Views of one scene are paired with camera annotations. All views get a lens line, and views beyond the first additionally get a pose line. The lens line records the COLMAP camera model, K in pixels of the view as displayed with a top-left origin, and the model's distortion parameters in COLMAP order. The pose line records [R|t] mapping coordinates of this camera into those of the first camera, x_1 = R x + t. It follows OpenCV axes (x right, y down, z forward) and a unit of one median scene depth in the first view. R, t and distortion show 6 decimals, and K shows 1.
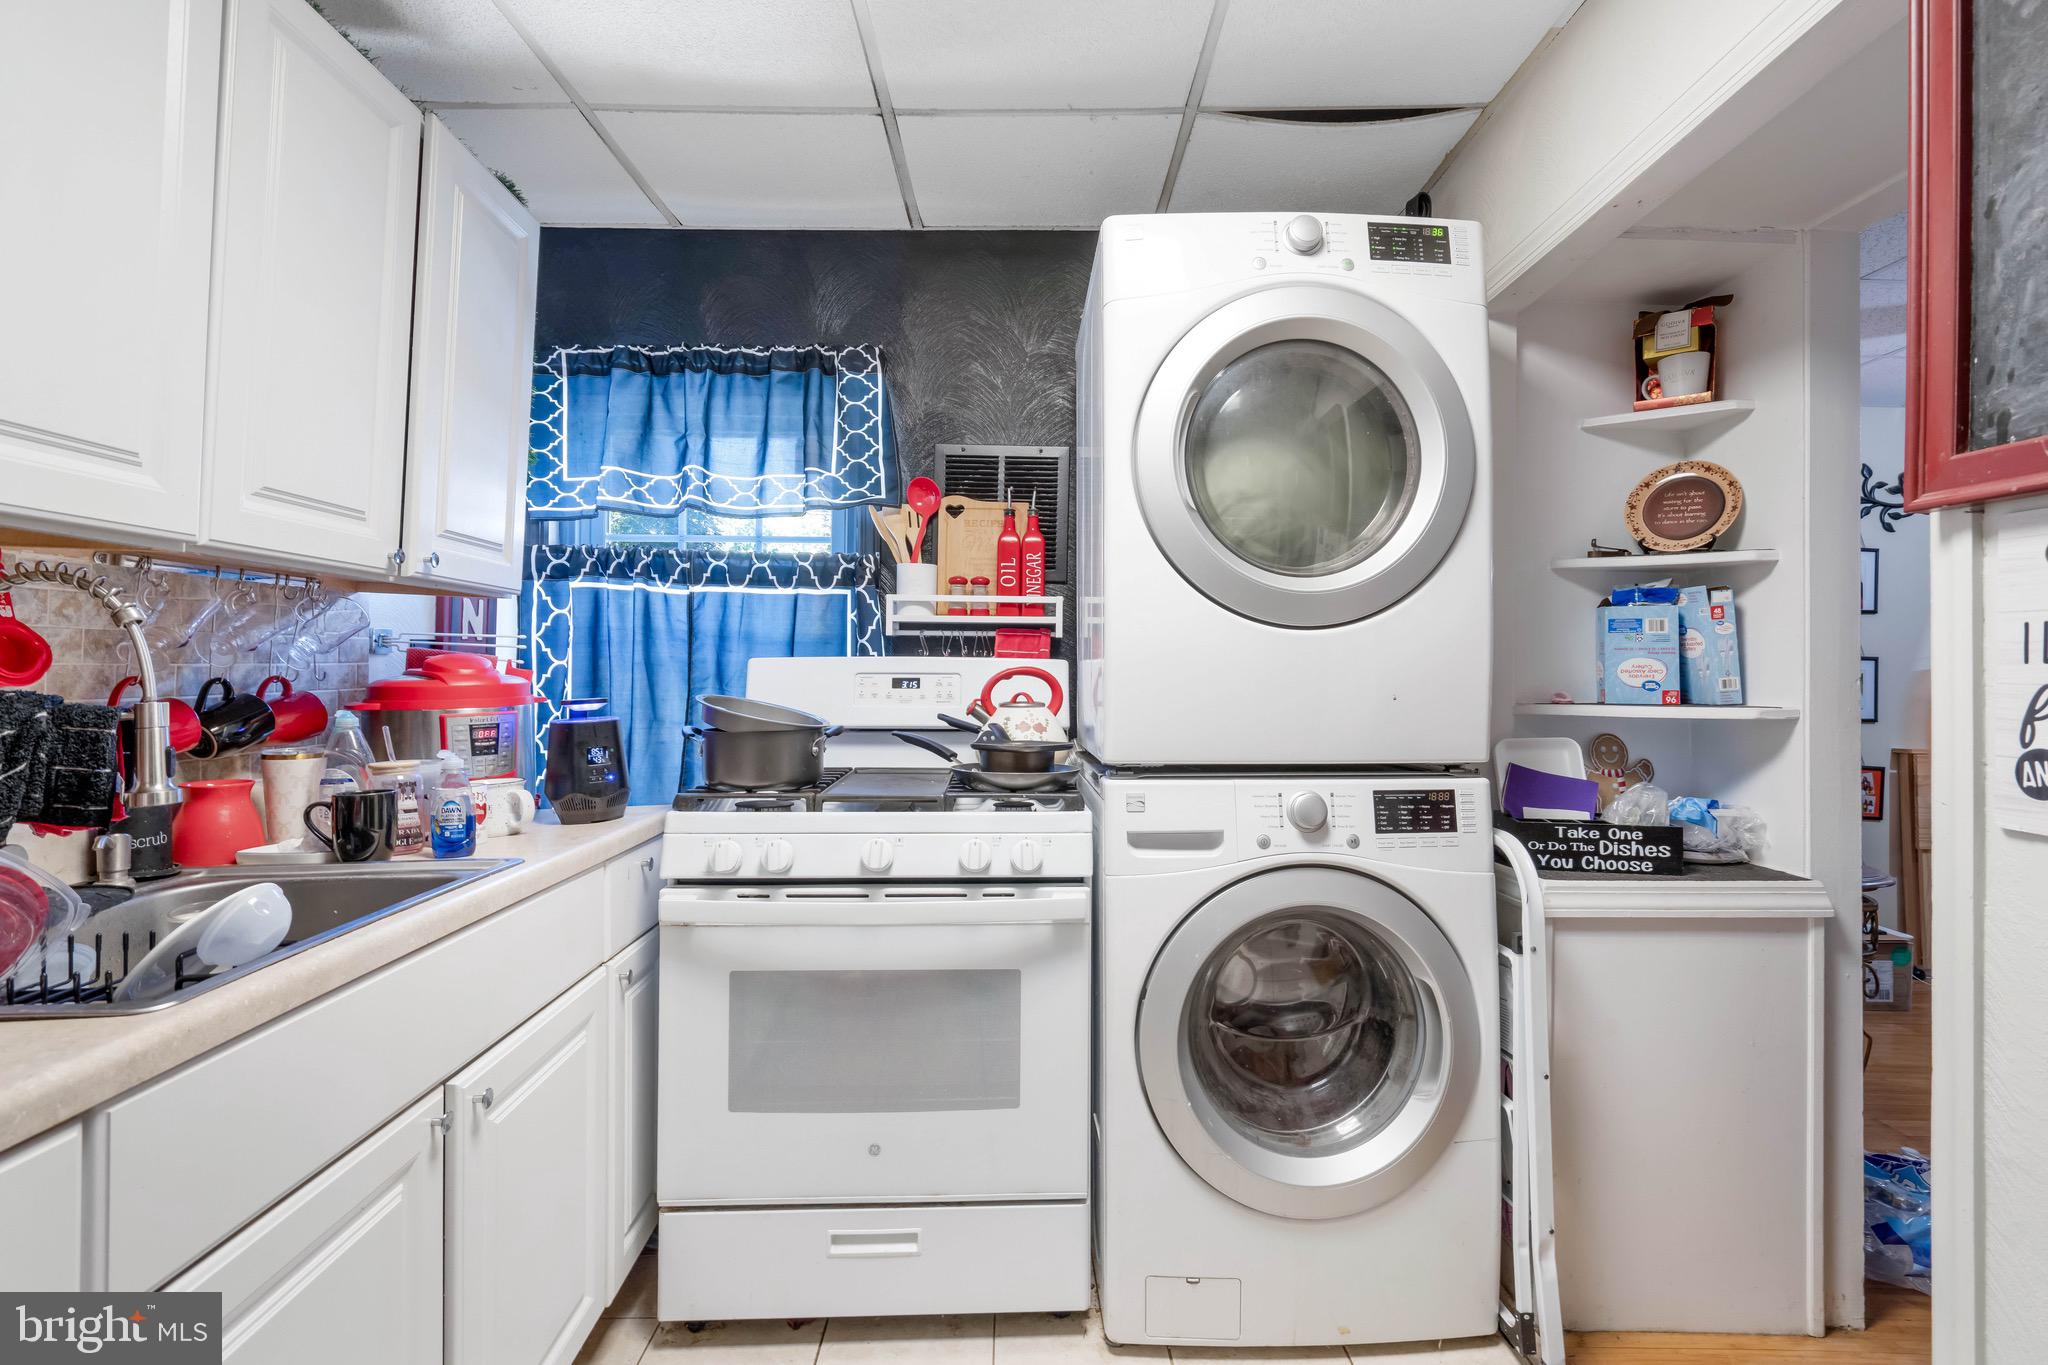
lens RADIAL K [[976.6, 0, 1034.9], [0, 976.6, 682.3], [0, 0, 1]] dist [-0.005903, 0.001684]
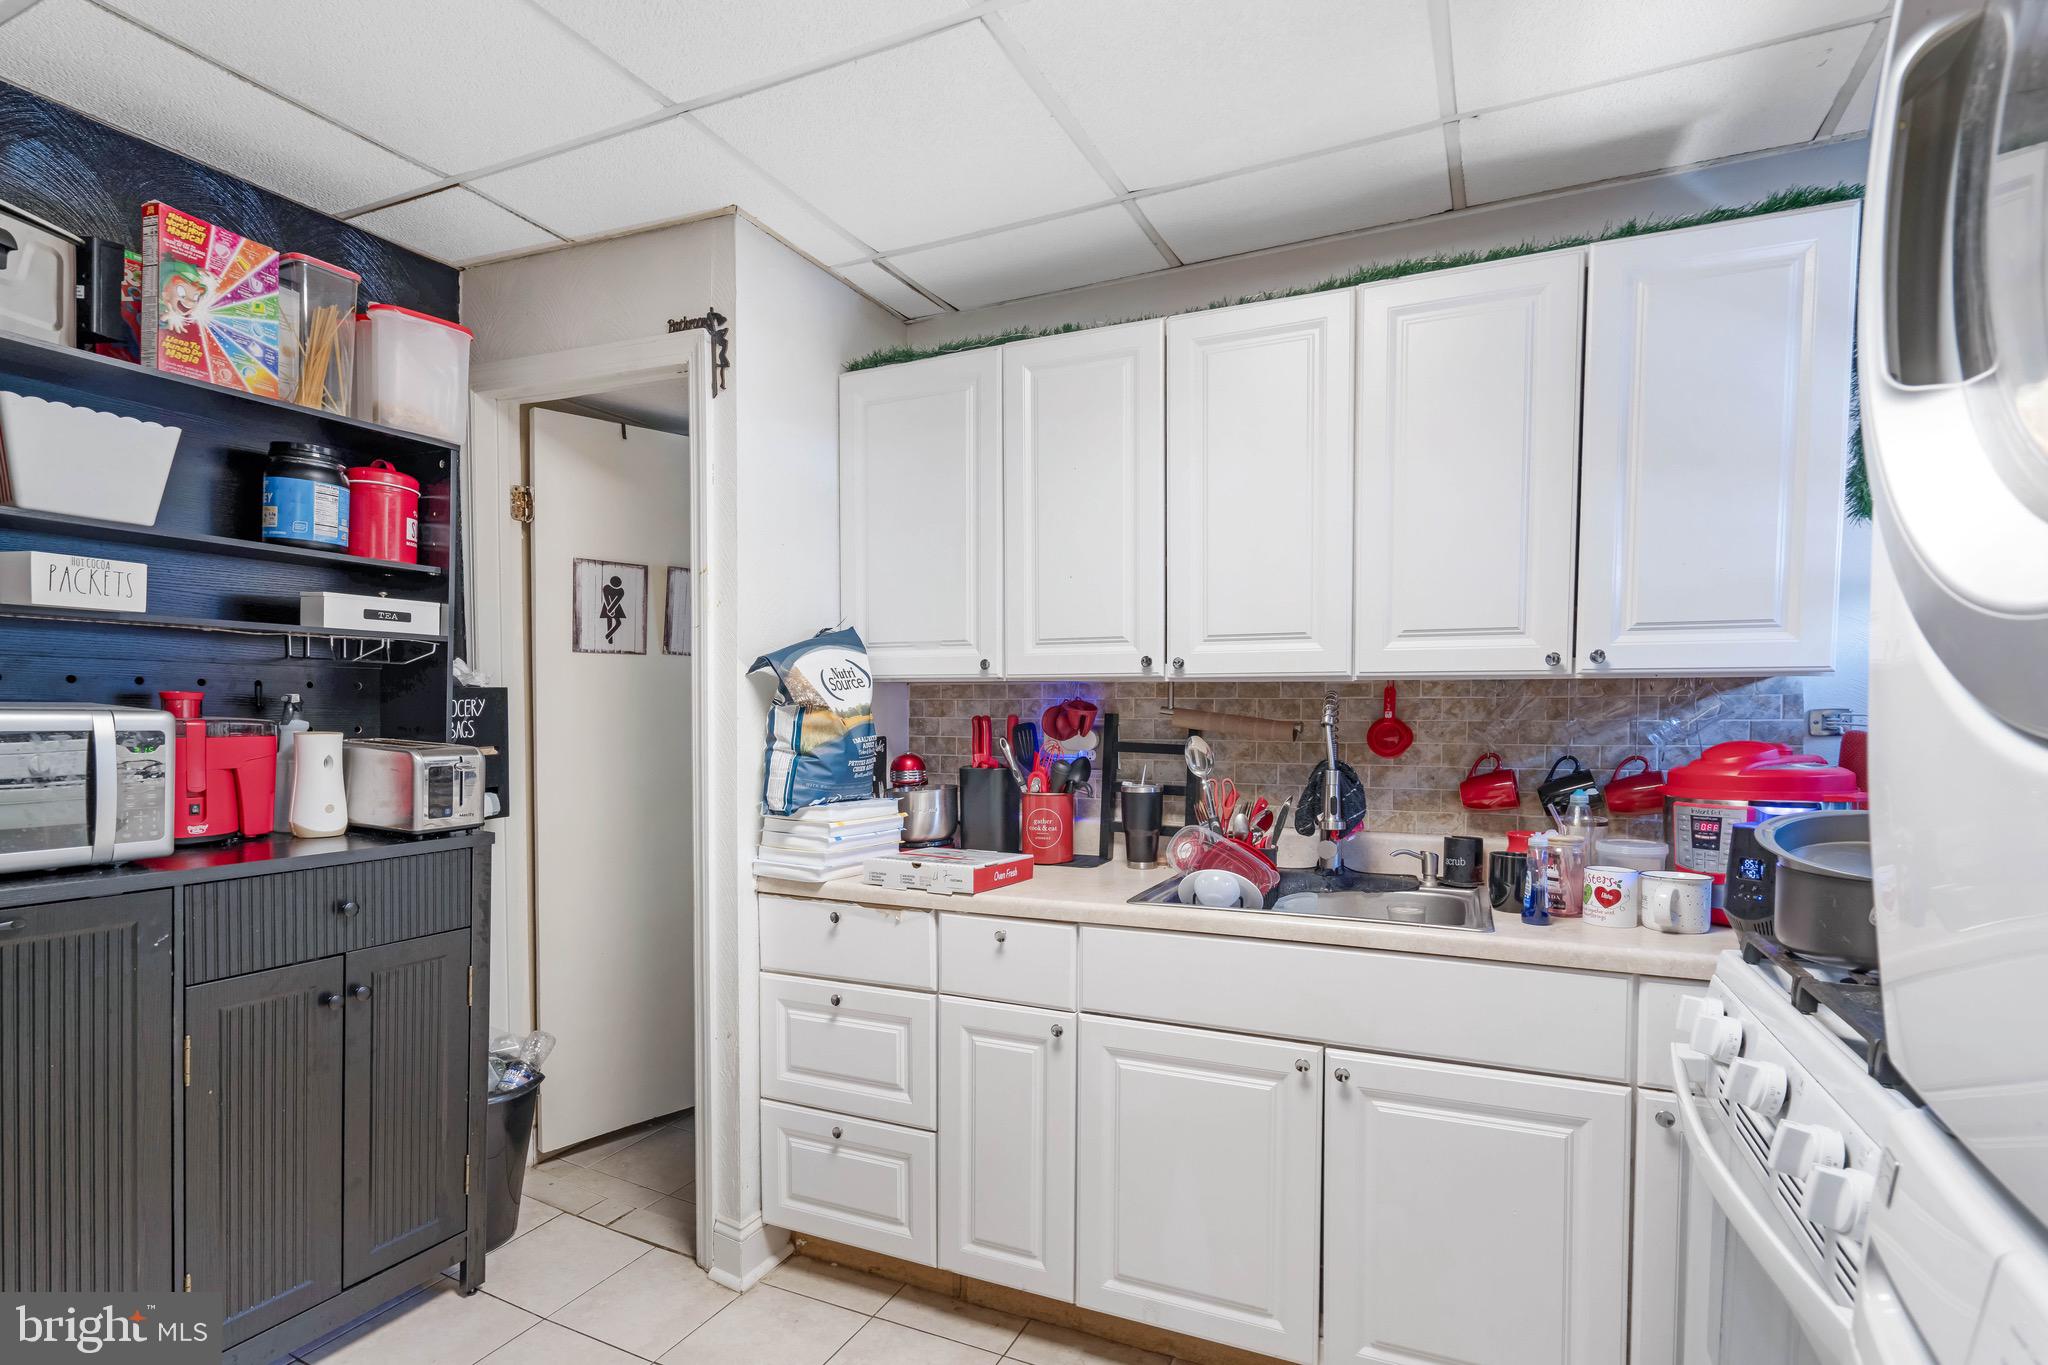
lens RADIAL K [[976.6, 0, 1034.9], [0, 976.6, 682.3], [0, 0, 1]] dist [-0.005903, 0.001684]
pose [[-0.444049, -0.018625, -0.895809, 0.583009], [-0.006890, 0.999825, -0.017372, -0.067356], [0.895976, -0.001542, -0.444099, 0.844160]]
